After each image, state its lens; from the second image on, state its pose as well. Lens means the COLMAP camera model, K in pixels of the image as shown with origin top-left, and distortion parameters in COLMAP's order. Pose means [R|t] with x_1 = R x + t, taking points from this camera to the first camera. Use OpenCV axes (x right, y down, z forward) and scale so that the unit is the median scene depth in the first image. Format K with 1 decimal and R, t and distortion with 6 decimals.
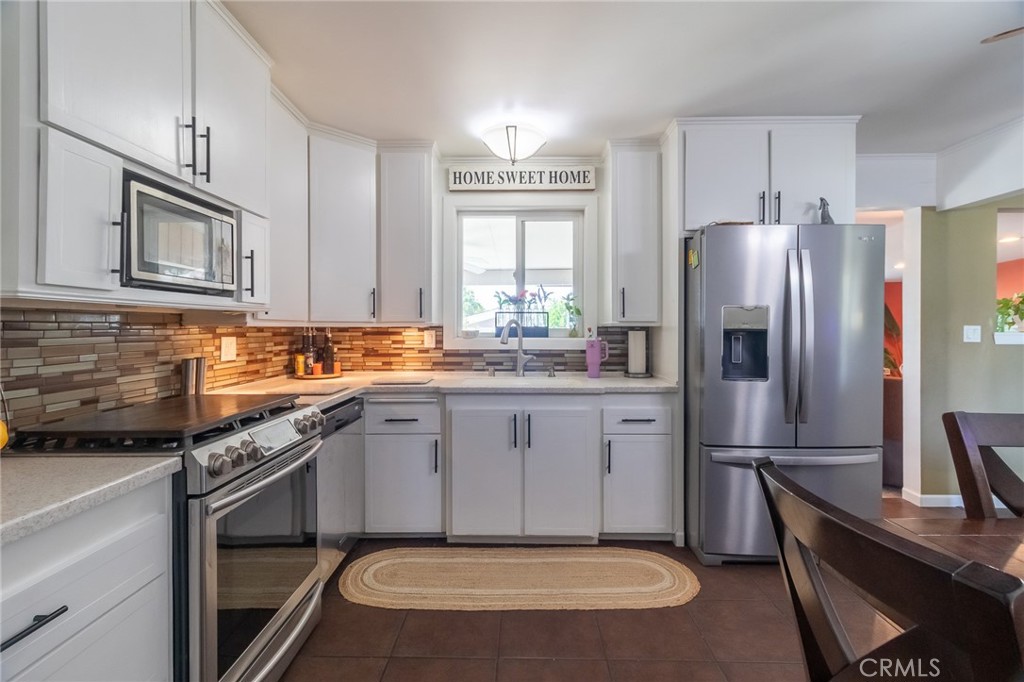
lens RADIAL K [[495.5, 0, 508.7], [0, 495.5, 335.1], [0, 0, 1]] dist [0.012592, 0.000562]
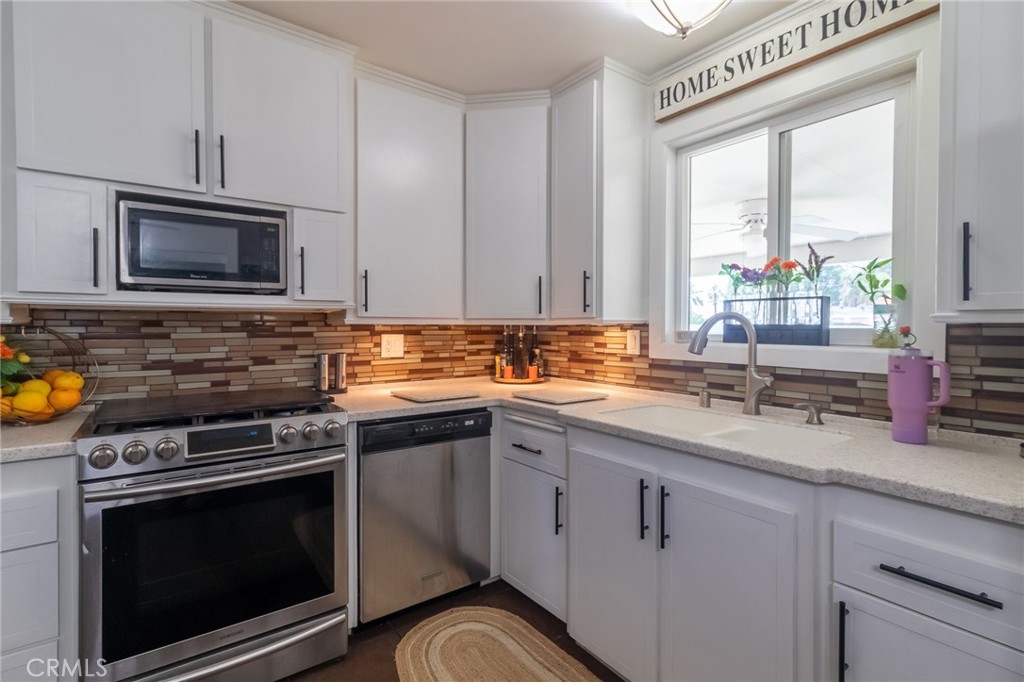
lens RADIAL K [[495.5, 0, 508.7], [0, 495.5, 333.0], [0, 0, 1]] dist [0.012592, 0.000562]
pose [[0.583082, 0.013120, -0.812307, 0.323022], [-0.014398, 0.999879, 0.005815, -0.006823], [0.812286, 0.008305, 0.583201, 0.460477]]
